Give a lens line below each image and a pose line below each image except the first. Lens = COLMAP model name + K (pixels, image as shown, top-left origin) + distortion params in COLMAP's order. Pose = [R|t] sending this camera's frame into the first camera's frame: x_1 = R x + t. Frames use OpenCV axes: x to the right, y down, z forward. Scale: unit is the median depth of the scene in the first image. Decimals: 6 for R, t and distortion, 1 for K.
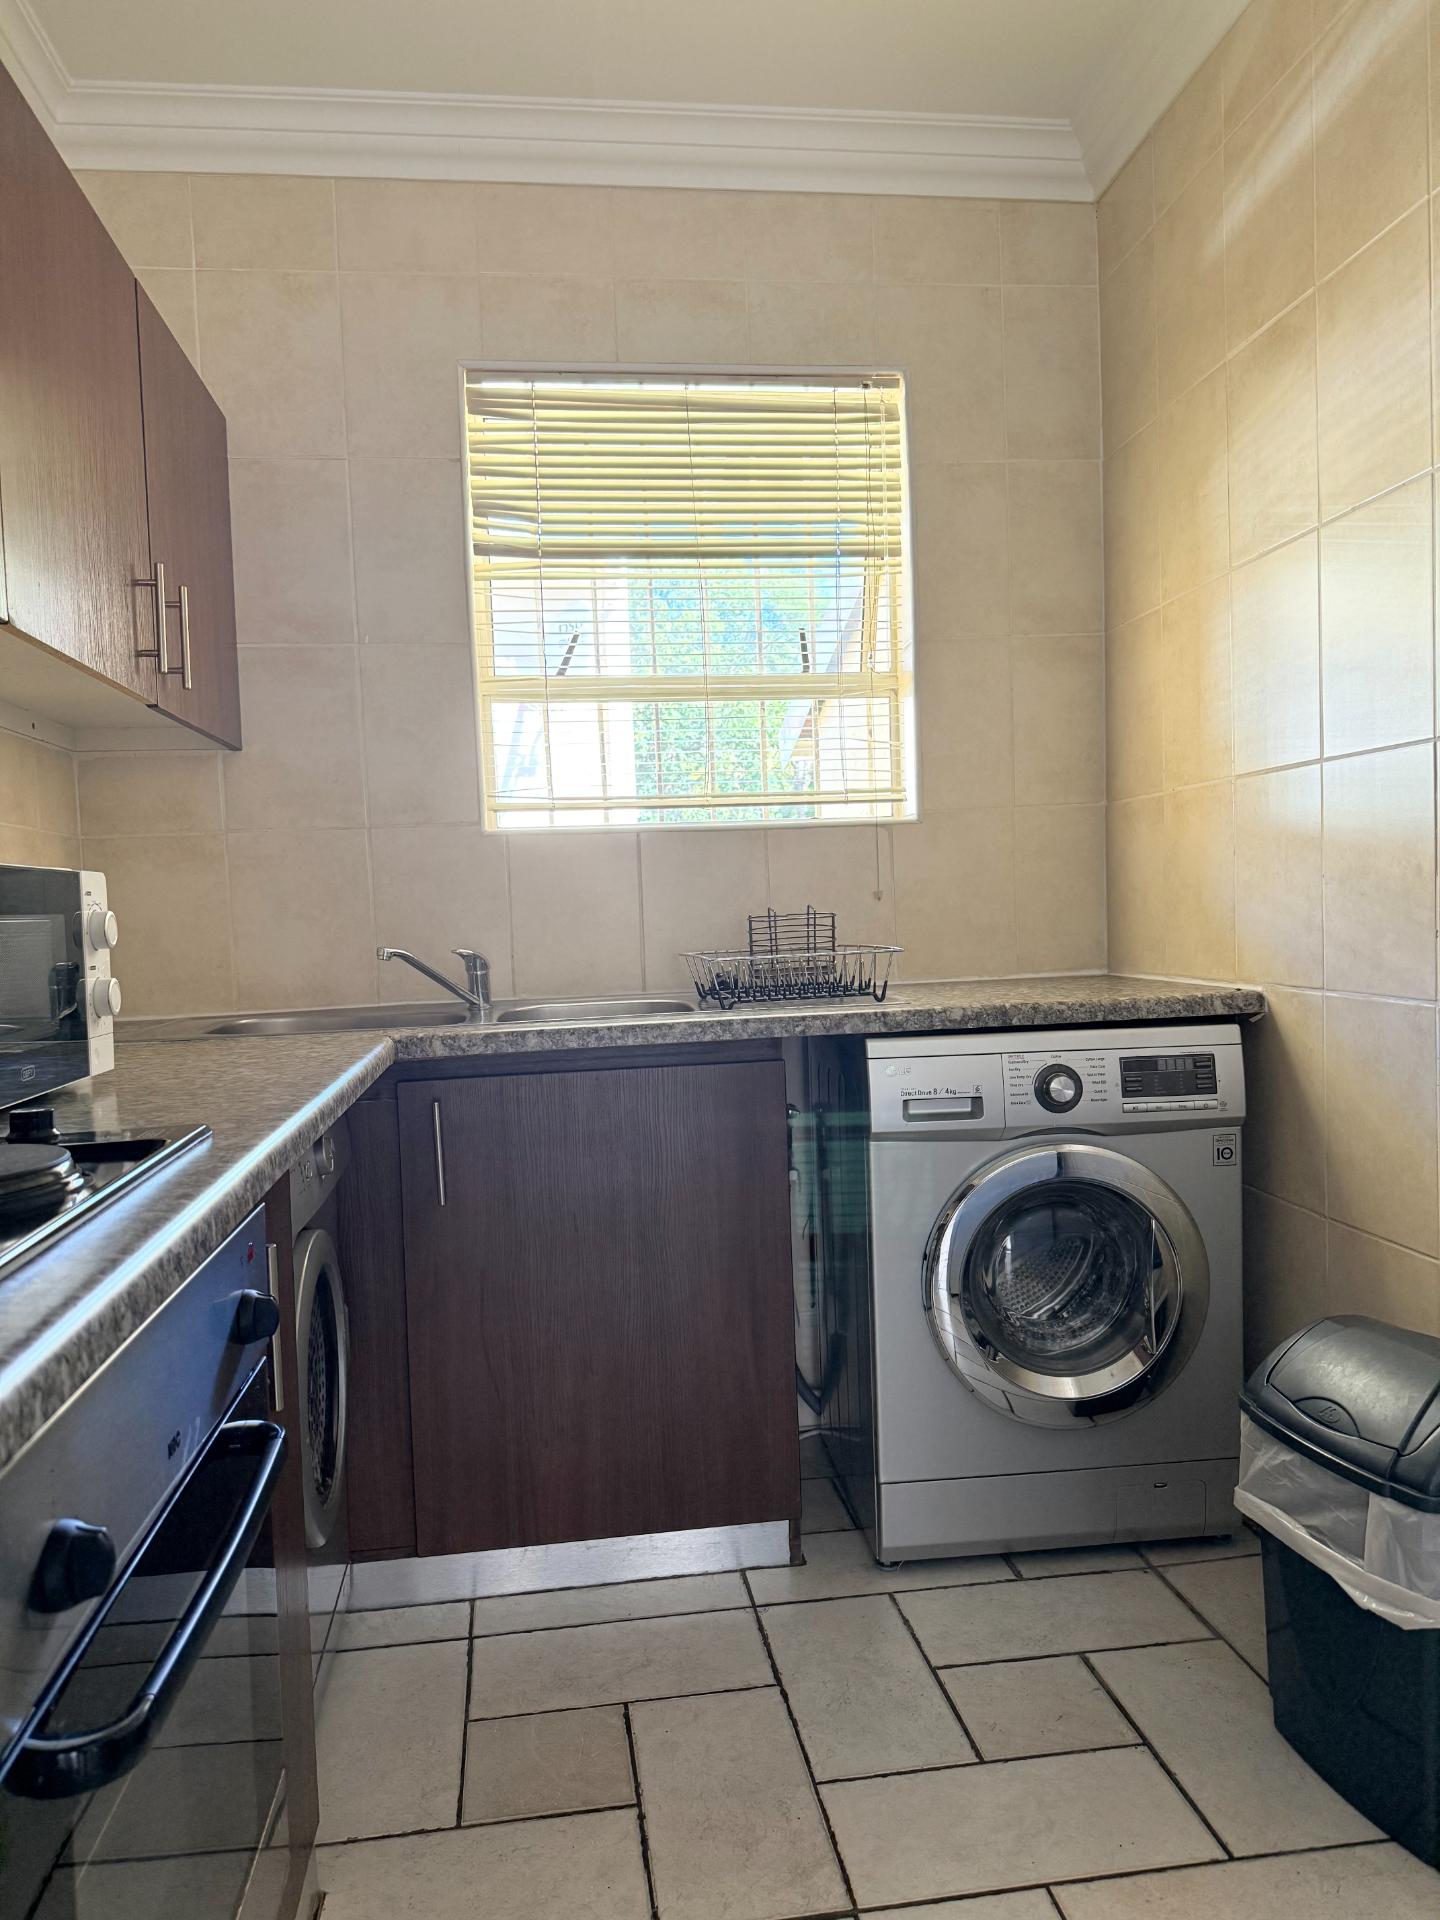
lens RADIAL K [[1357.7, 0, 720.0], [0, 1357.7, 969.7], [0, 0, 1]] dist [0.065979, -0.086282]
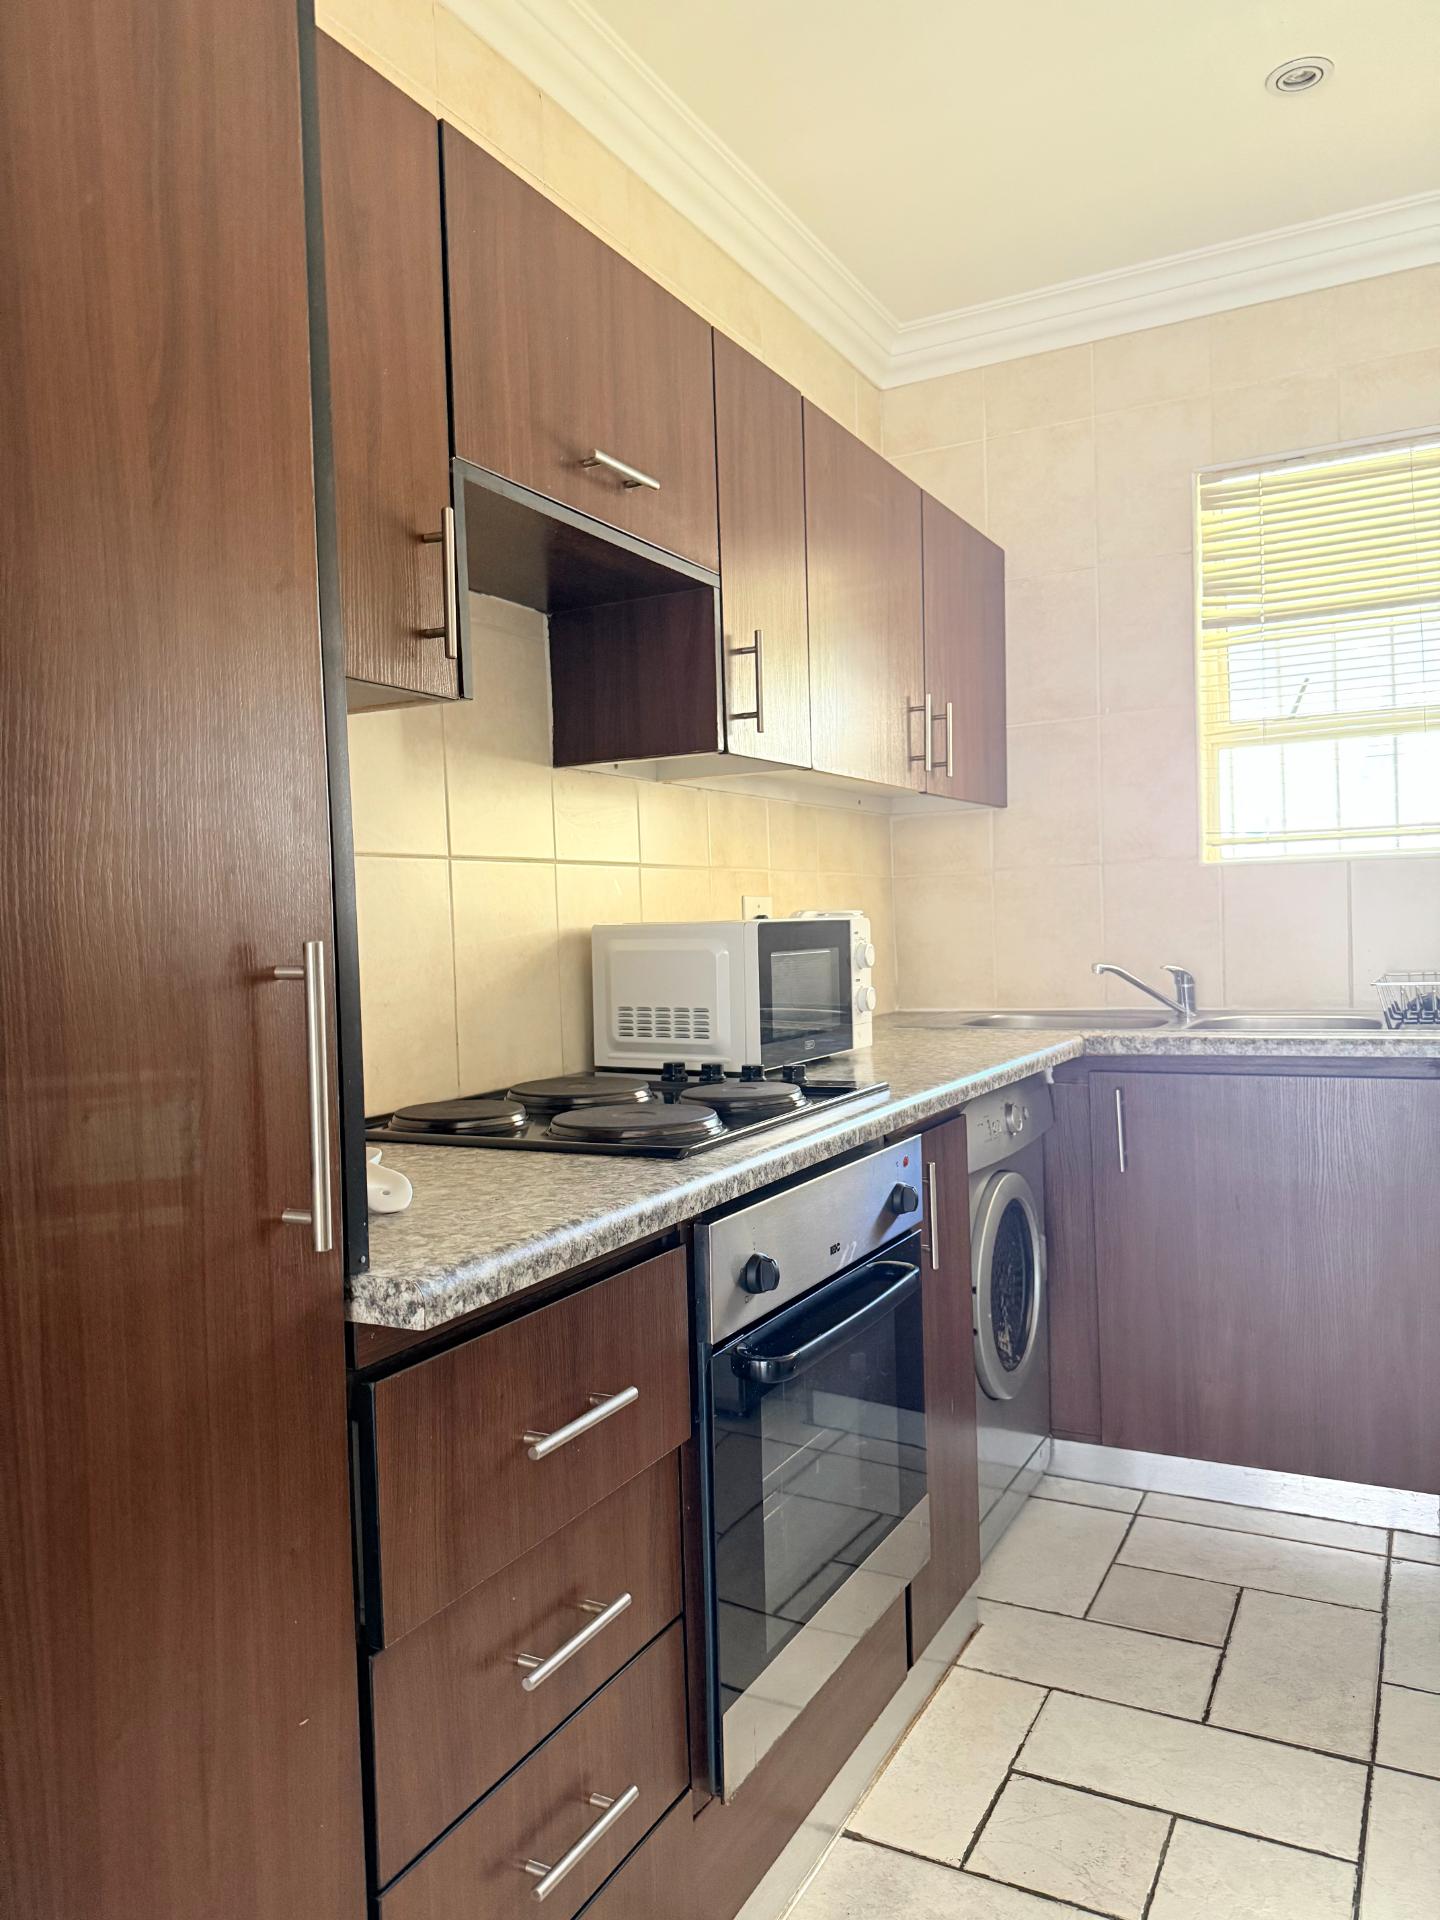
lens RADIAL K [[1357.7, 0, 700.6], [0, 1357.7, 966.4], [0, 0, 1]] dist [0.065979, -0.086282]
pose [[0.802986, 0.029194, -0.595282, 0.222762], [-0.026033, 0.999564, 0.013904, -0.023671], [0.595428, 0.004332, 0.803397, -0.242930]]
